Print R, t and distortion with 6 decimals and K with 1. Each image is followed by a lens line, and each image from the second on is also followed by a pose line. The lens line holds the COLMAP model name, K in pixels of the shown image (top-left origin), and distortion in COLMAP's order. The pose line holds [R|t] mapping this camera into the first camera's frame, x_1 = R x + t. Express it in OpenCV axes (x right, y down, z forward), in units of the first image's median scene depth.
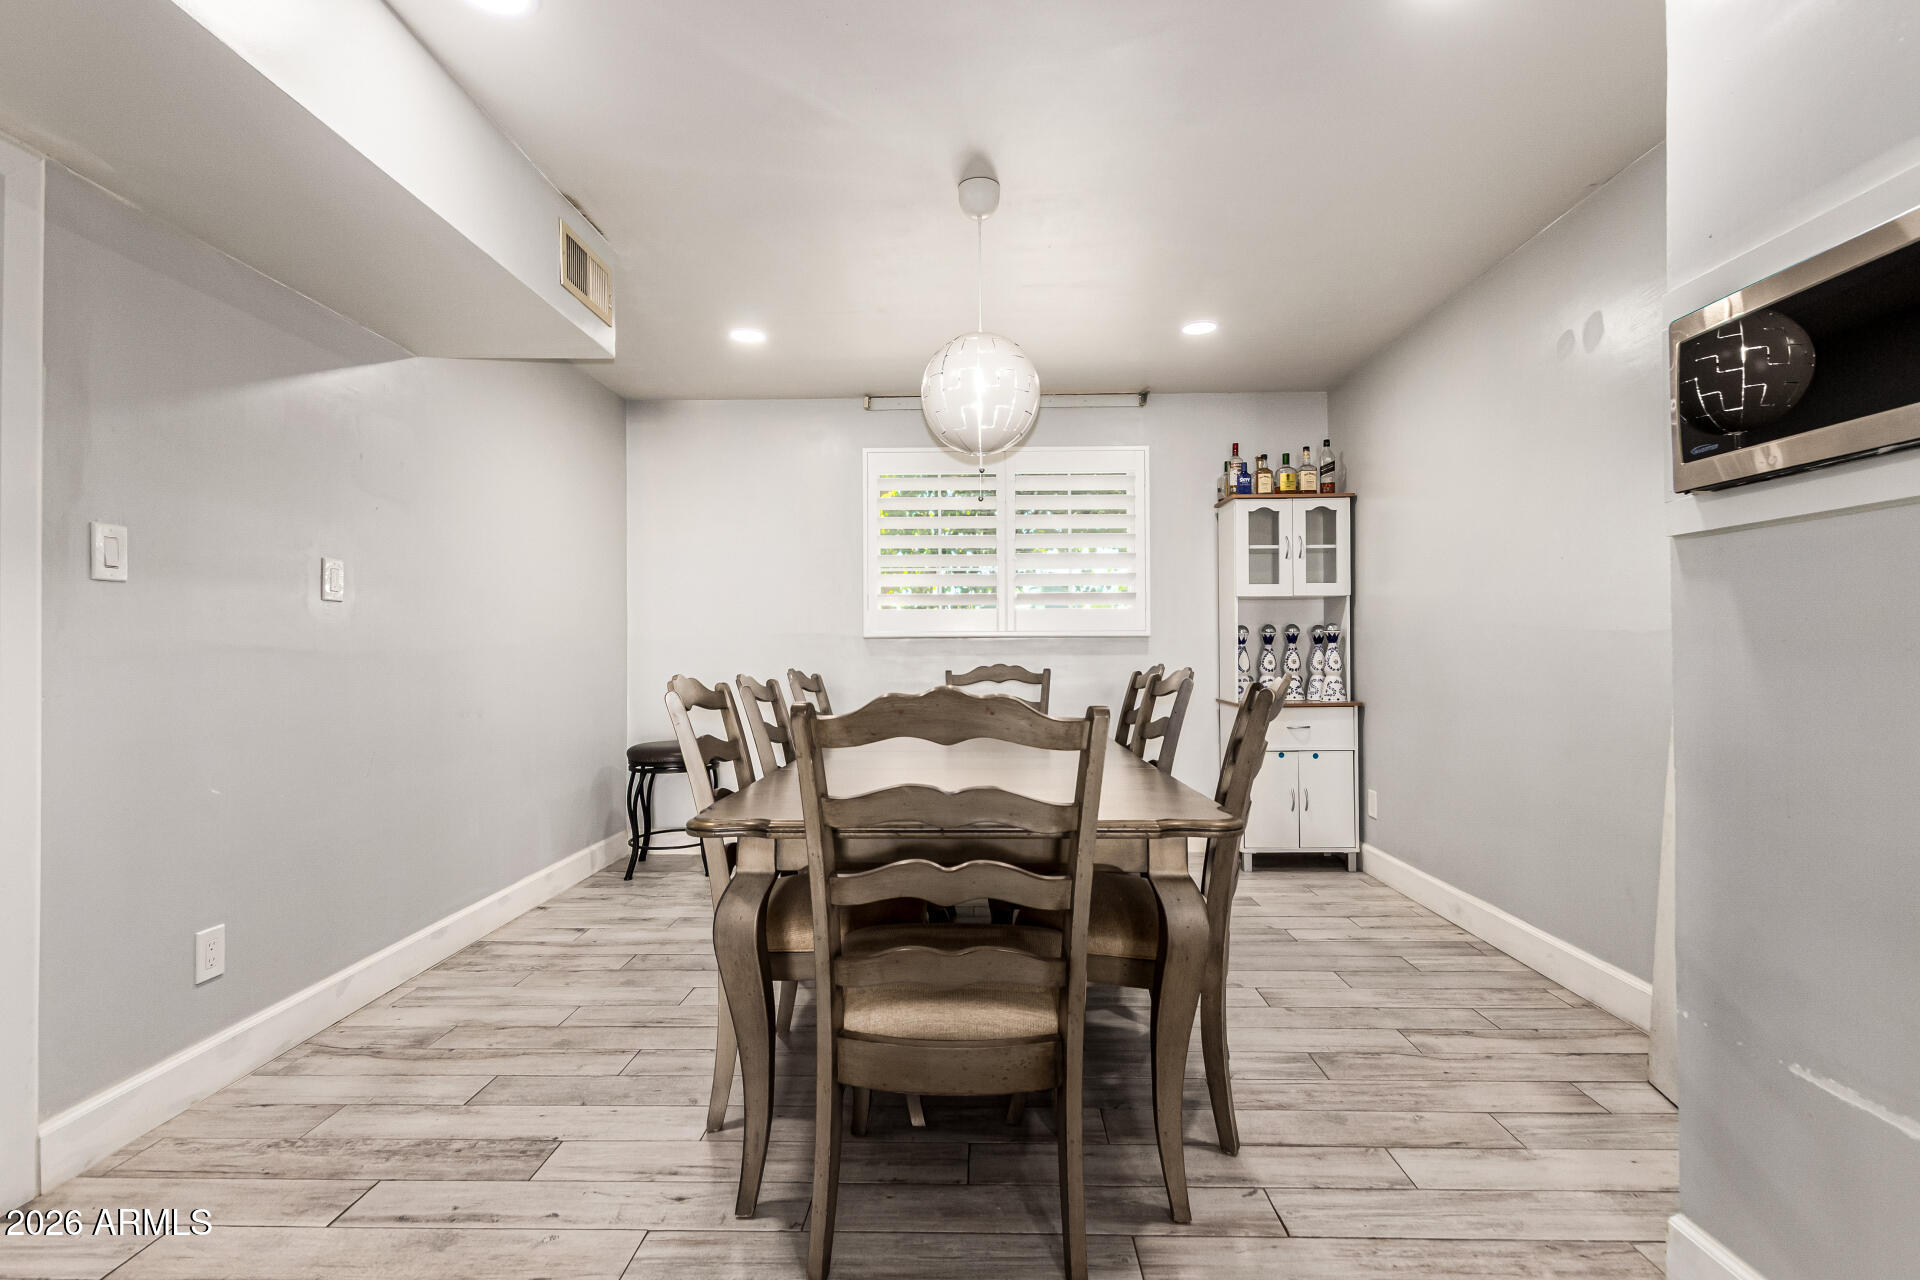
lens RADIAL K [[874.0, 0, 928.1], [0, 874.0, 646.5], [0, 0, 1]] dist [0.004111, -0.000001]
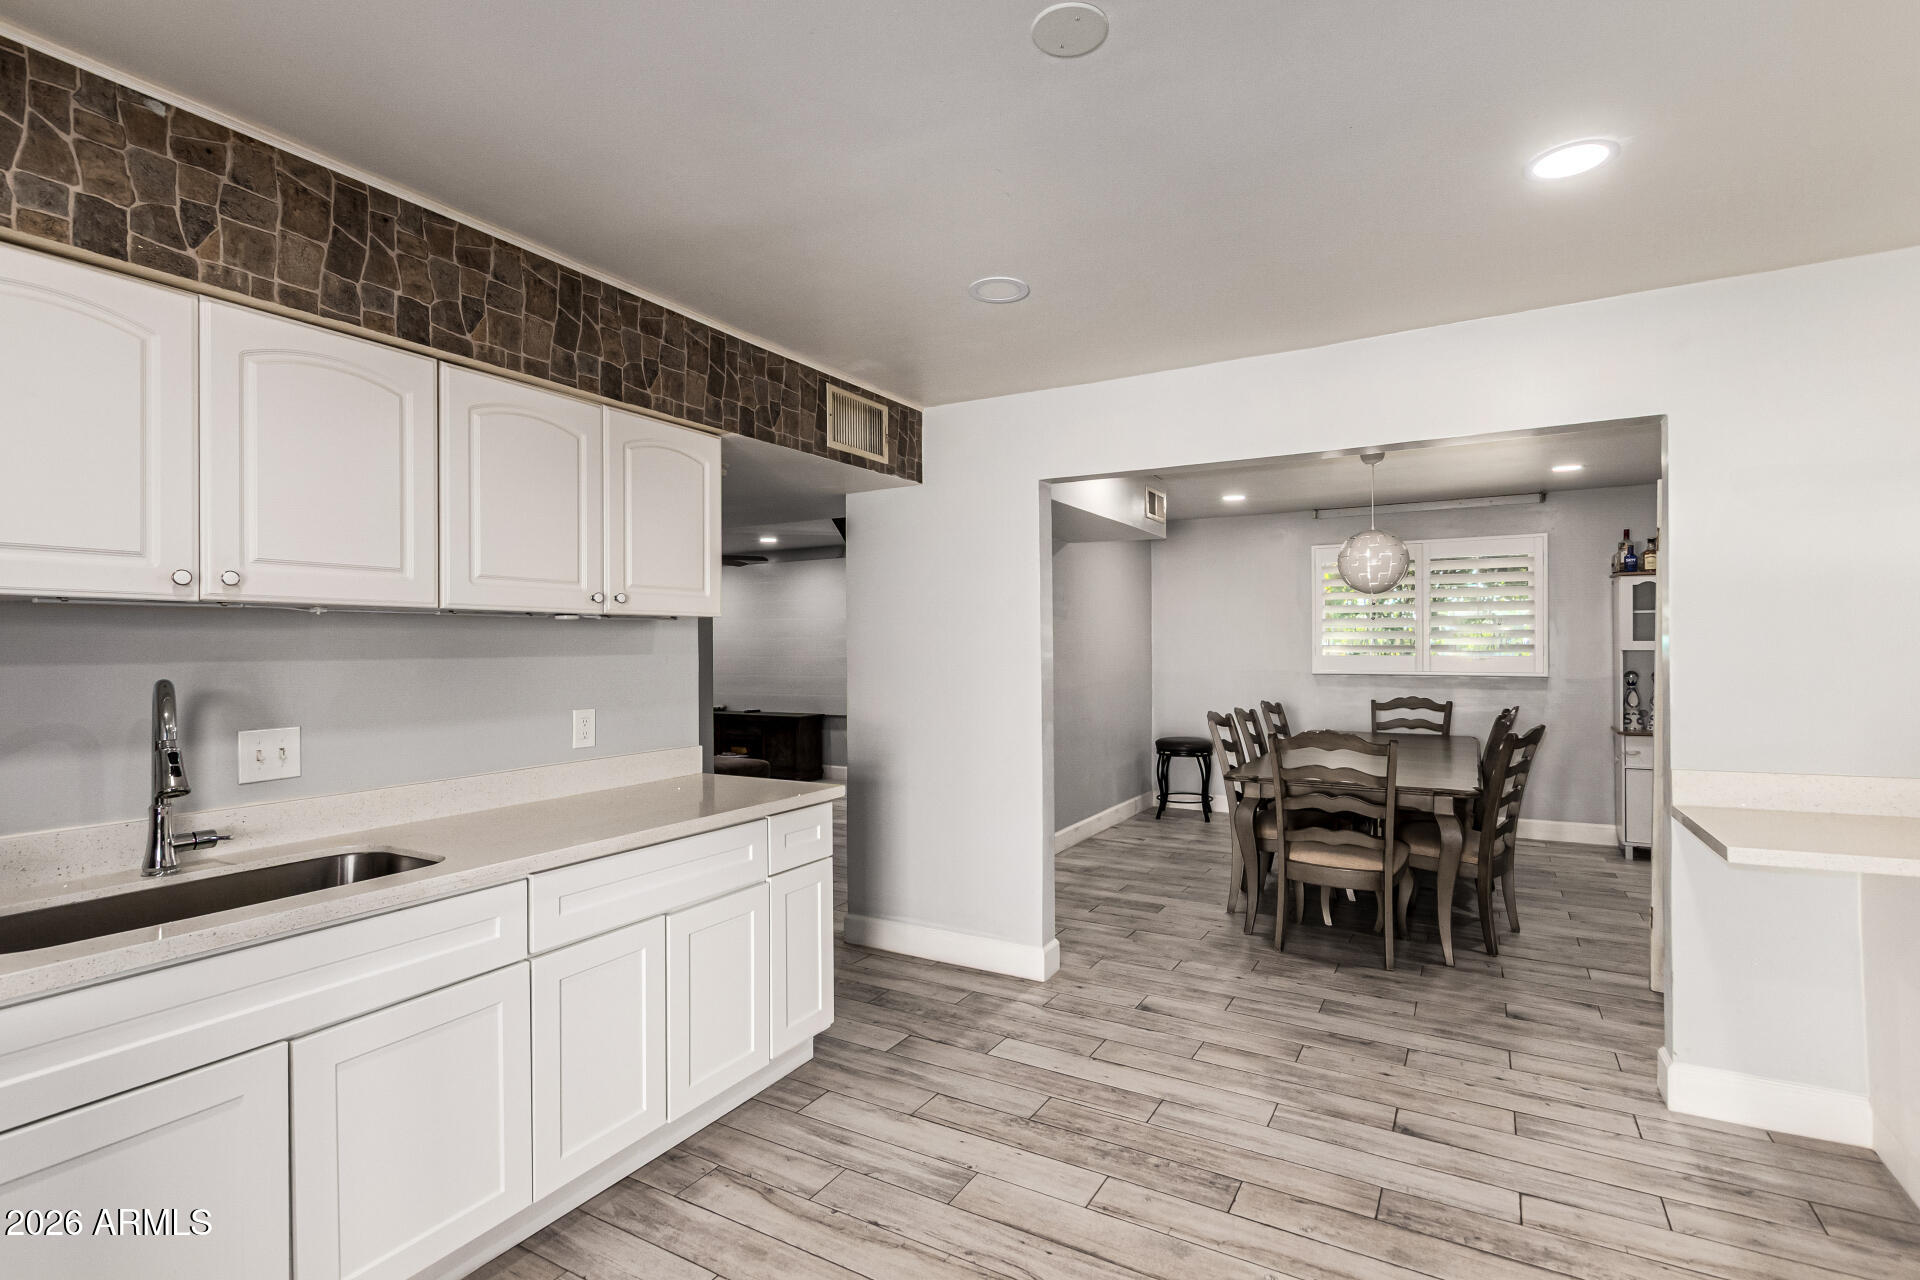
lens RADIAL K [[874.0, 0, 928.1], [0, 874.0, 646.5], [0, 0, 1]] dist [0.004111, -0.000001]
pose [[0.873001, 0.000961, -0.487717, 0.145274], [0.005347, 0.999919, 0.011540, -0.140361], [0.487689, -0.012682, 0.872926, -1.107949]]
